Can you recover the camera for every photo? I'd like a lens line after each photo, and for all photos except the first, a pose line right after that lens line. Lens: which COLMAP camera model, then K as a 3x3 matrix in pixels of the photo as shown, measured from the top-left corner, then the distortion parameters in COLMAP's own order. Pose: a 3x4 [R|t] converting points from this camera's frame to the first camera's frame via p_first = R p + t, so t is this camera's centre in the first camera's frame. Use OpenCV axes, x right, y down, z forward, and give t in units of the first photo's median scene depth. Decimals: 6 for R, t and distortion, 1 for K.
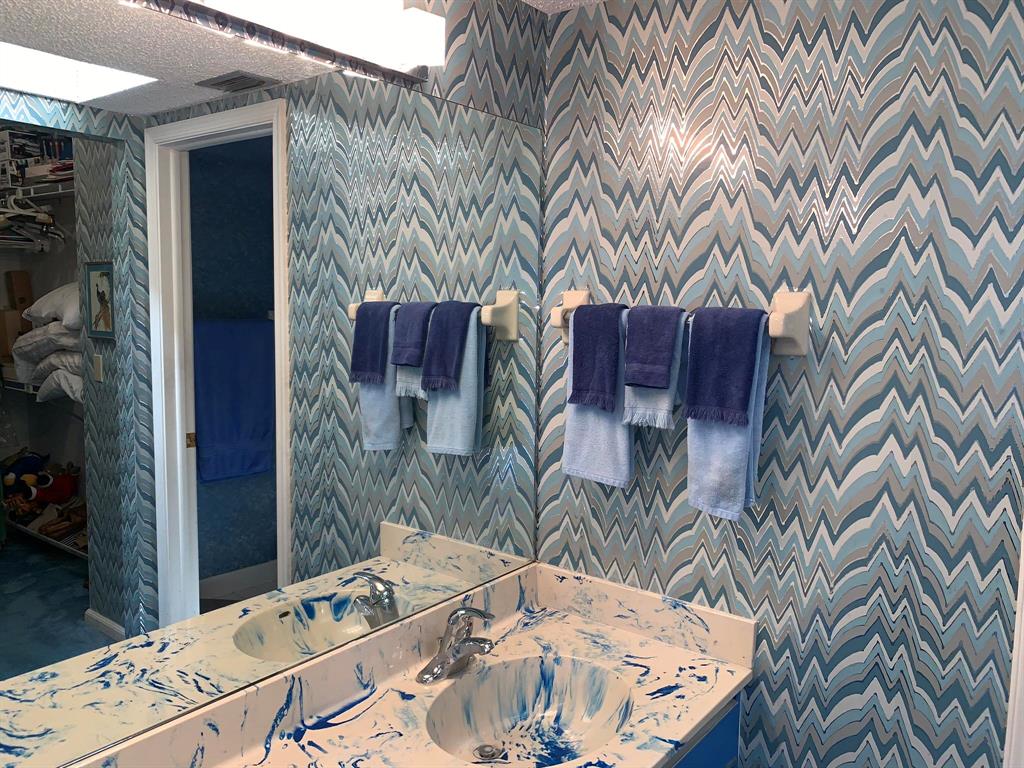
lens RADIAL K [[806.5, 0, 512.0], [0, 806.5, 384.0], [0, 0, 1]] dist [0.055713, -0.144199]
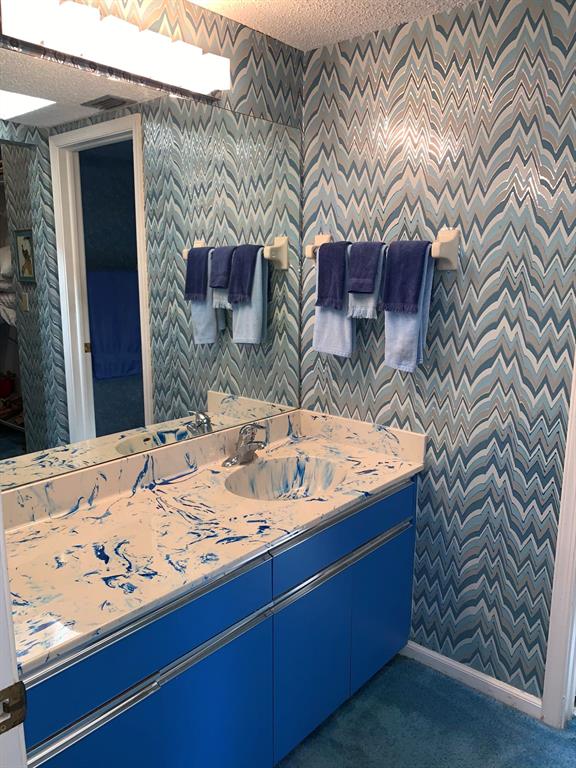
lens RADIAL K [[585.1, 0, 288.0], [0, 585.1, 384.0], [0, 0, 1]] dist [0.038469, -0.099514]
pose [[0.998719, -0.001393, -0.050581, 0.074523], [0.006383, 0.995105, 0.098618, 0.064215], [0.050196, -0.098814, 0.993839, -0.178187]]
